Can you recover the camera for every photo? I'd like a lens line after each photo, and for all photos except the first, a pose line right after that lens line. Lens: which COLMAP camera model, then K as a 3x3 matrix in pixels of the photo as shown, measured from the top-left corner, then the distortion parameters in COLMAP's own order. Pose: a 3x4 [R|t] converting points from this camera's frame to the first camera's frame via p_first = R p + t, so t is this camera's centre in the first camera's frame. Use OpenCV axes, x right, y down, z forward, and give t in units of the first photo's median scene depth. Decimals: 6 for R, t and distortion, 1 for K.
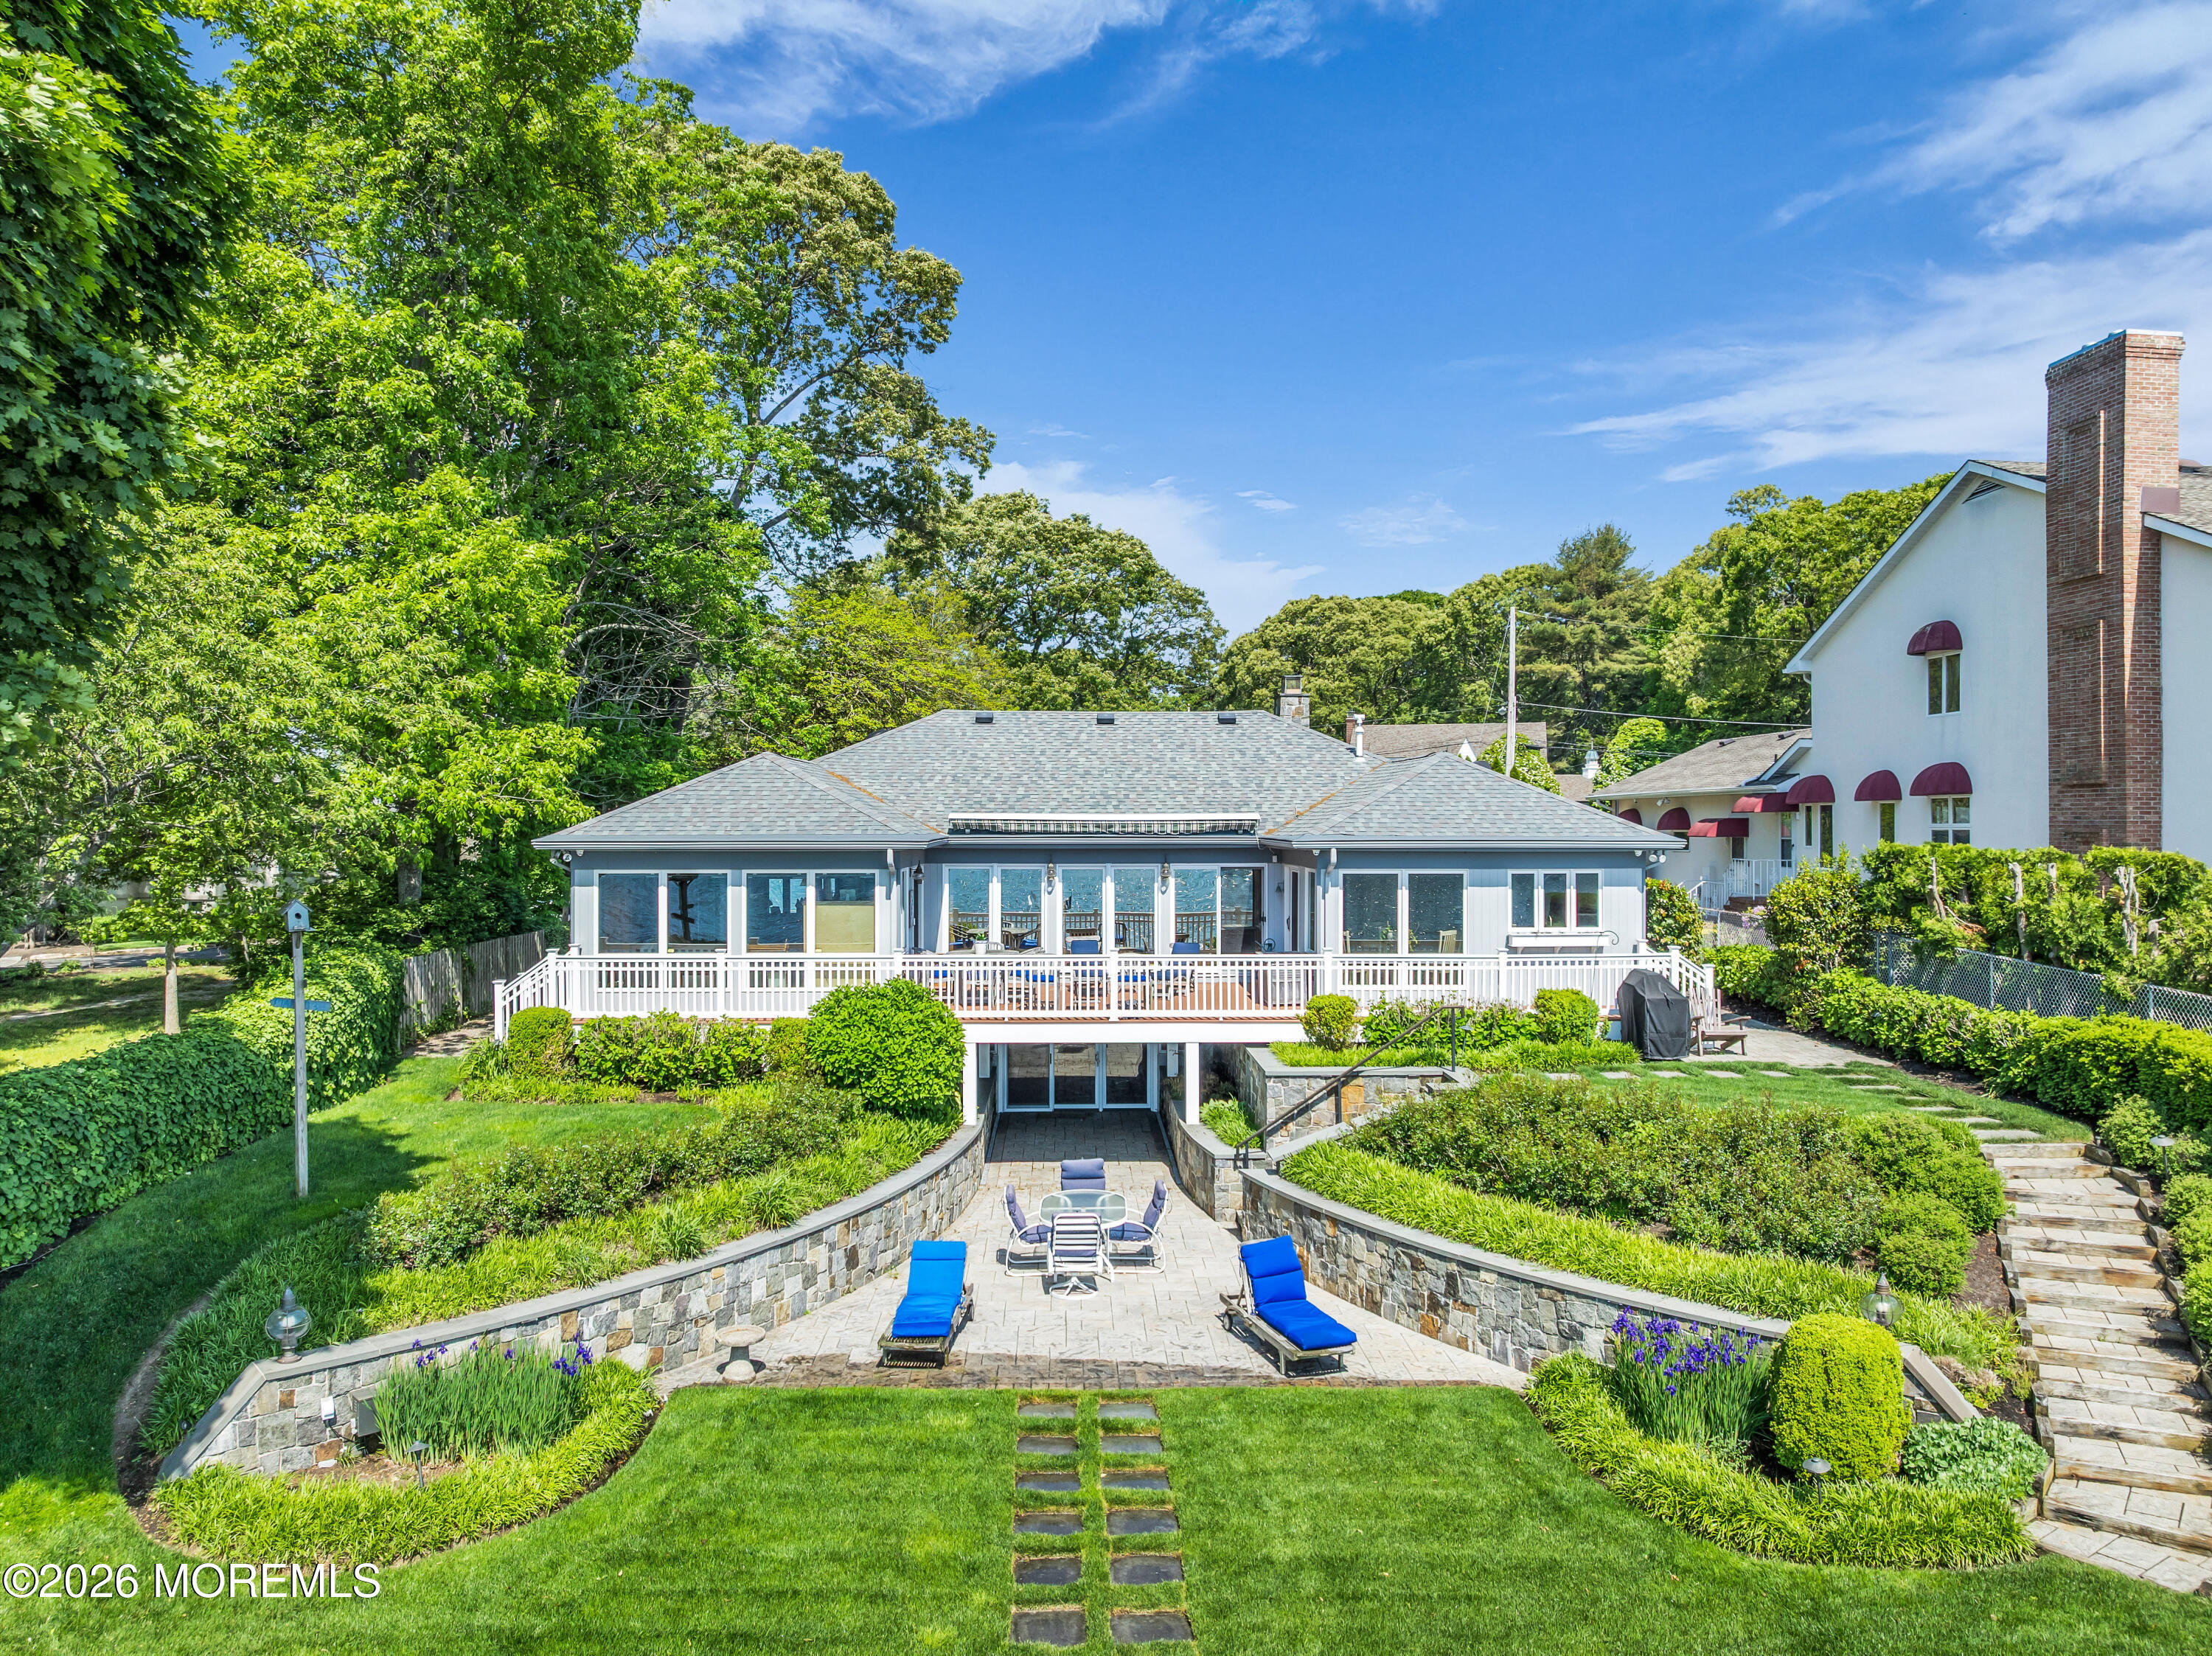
lens RADIAL K [[1560.1, 0, 1115.6], [0, 1560.1, 832.7], [0, 0, 1]] dist [-0.029557, 0.007214]
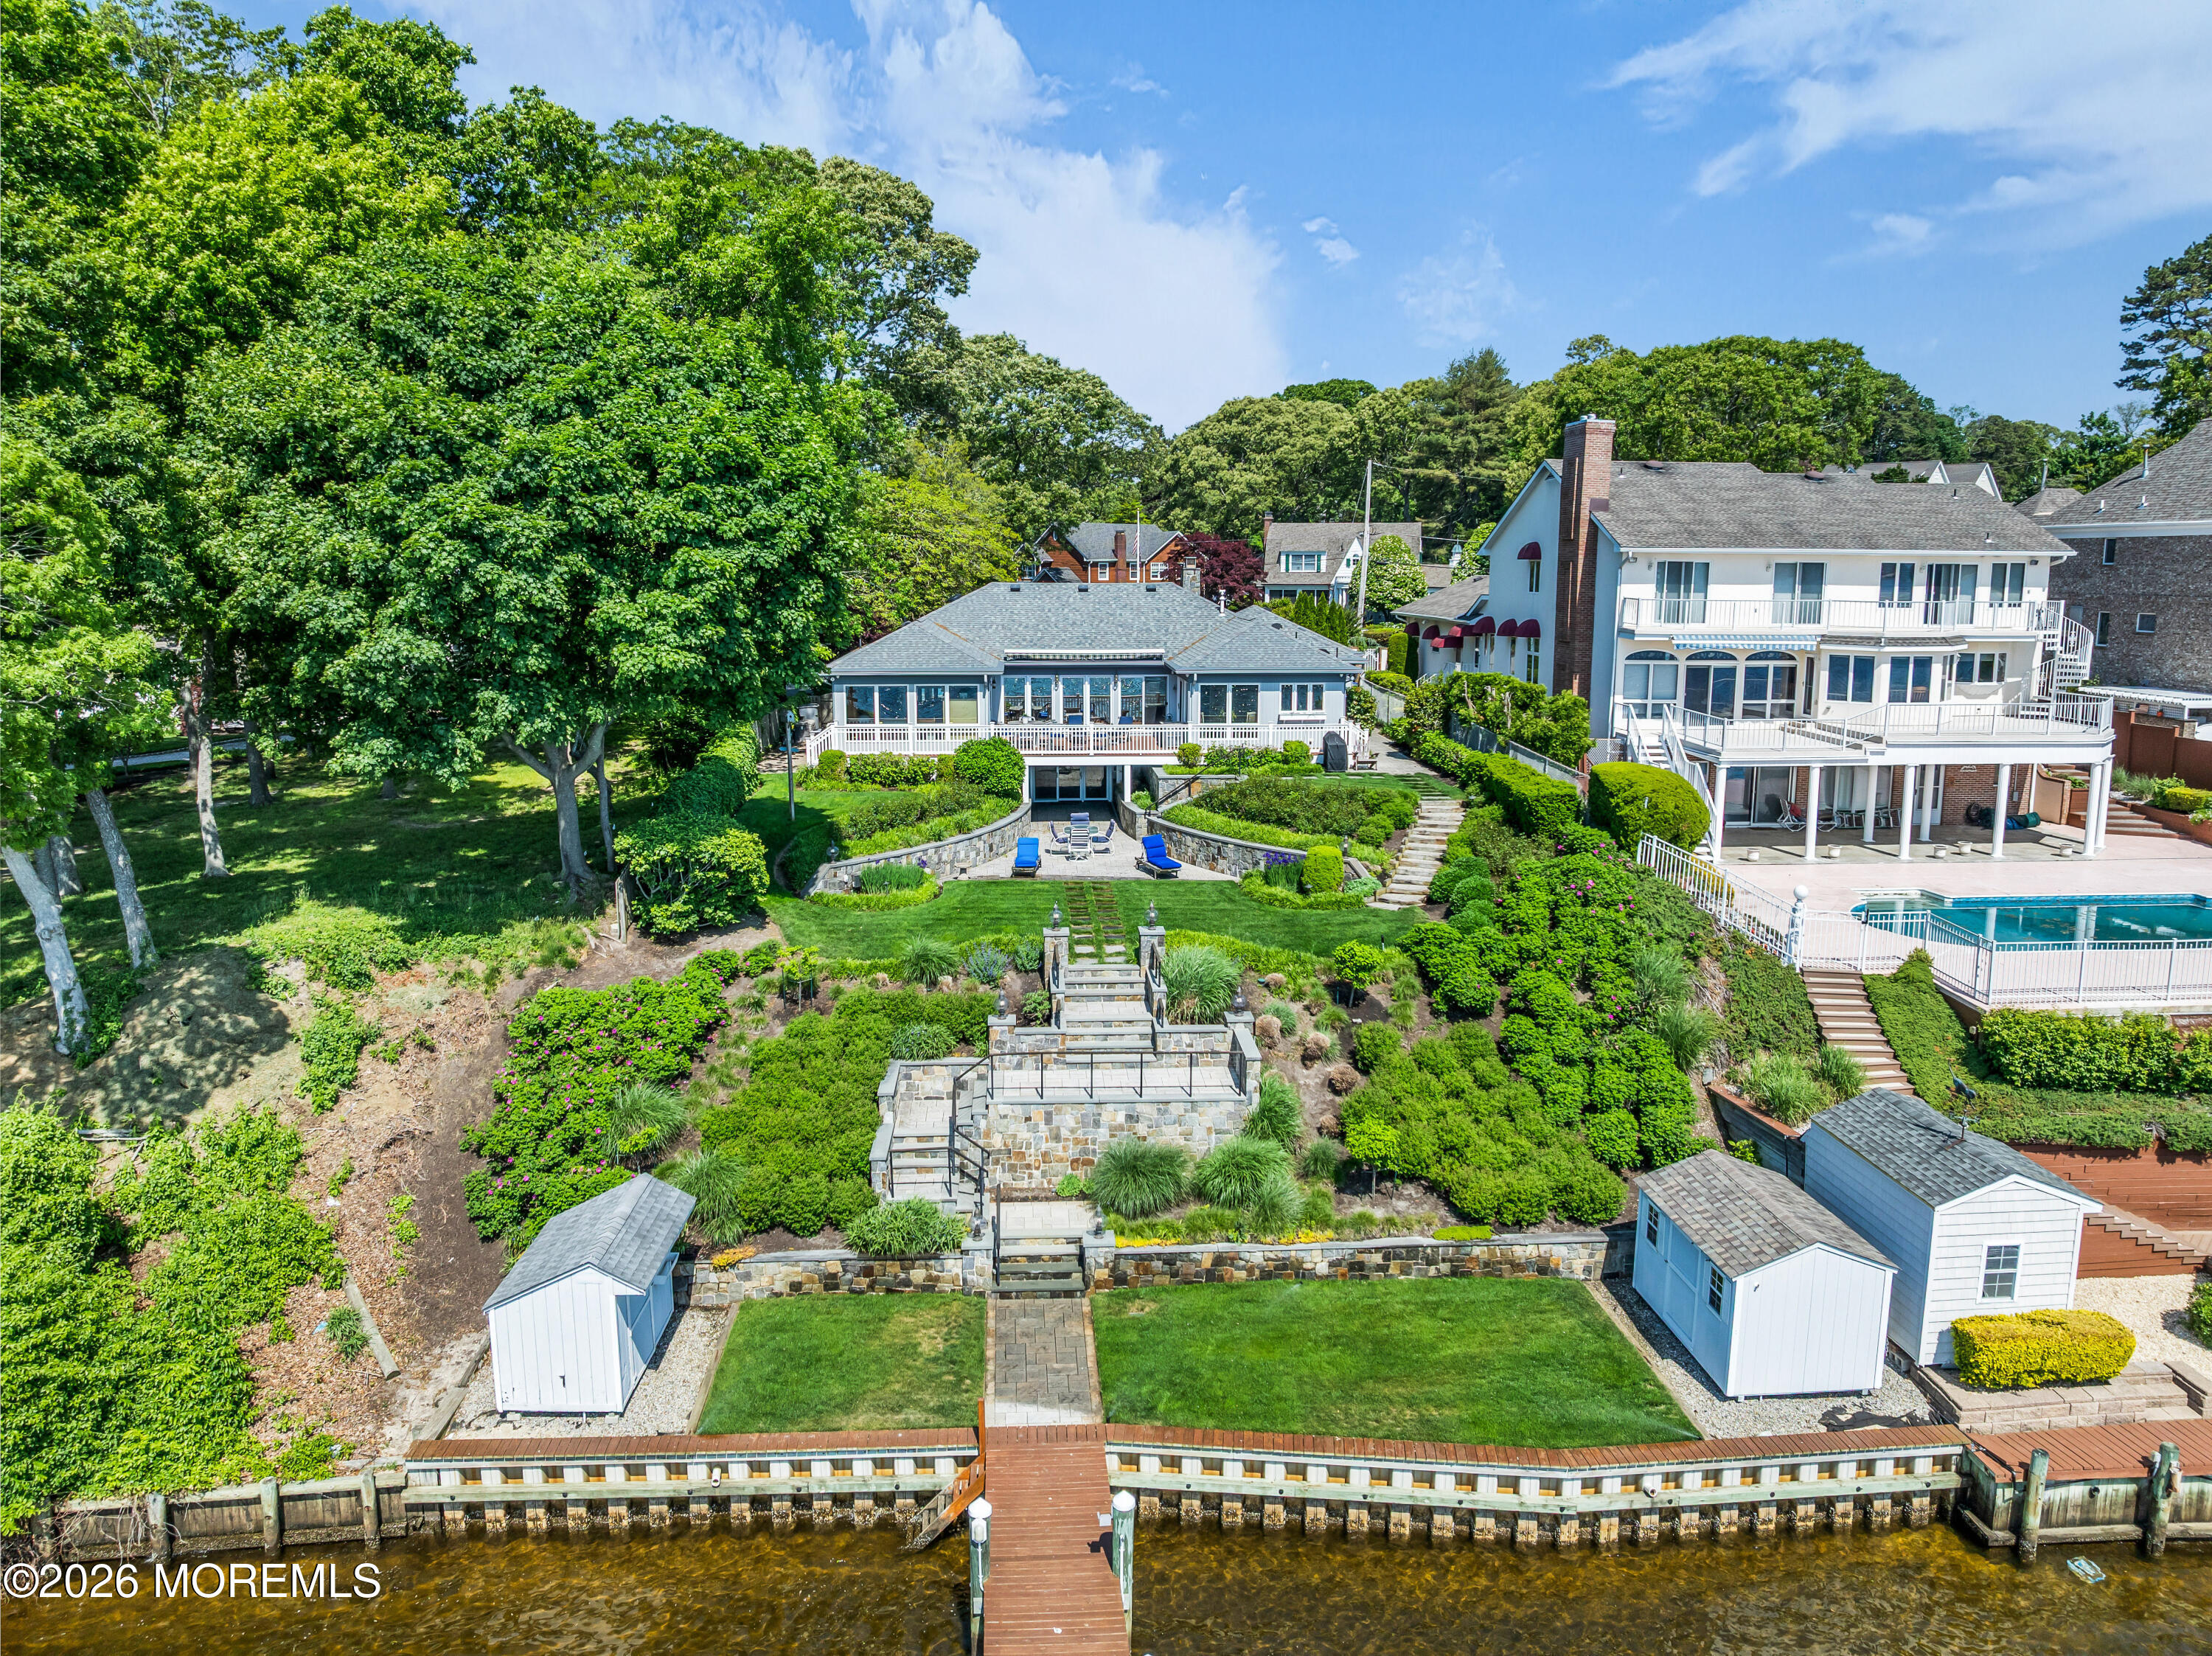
lens RADIAL K [[1560.1, 0, 1111.2], [0, 1560.1, 836.9], [0, 0, 1]] dist [-0.029557, 0.007214]
pose [[0.999693, -0.003368, 0.024531, -0.026094], [-0.000798, 0.985809, 0.167867, -0.125534], [-0.024749, -0.167836, 0.985504, -1.105778]]
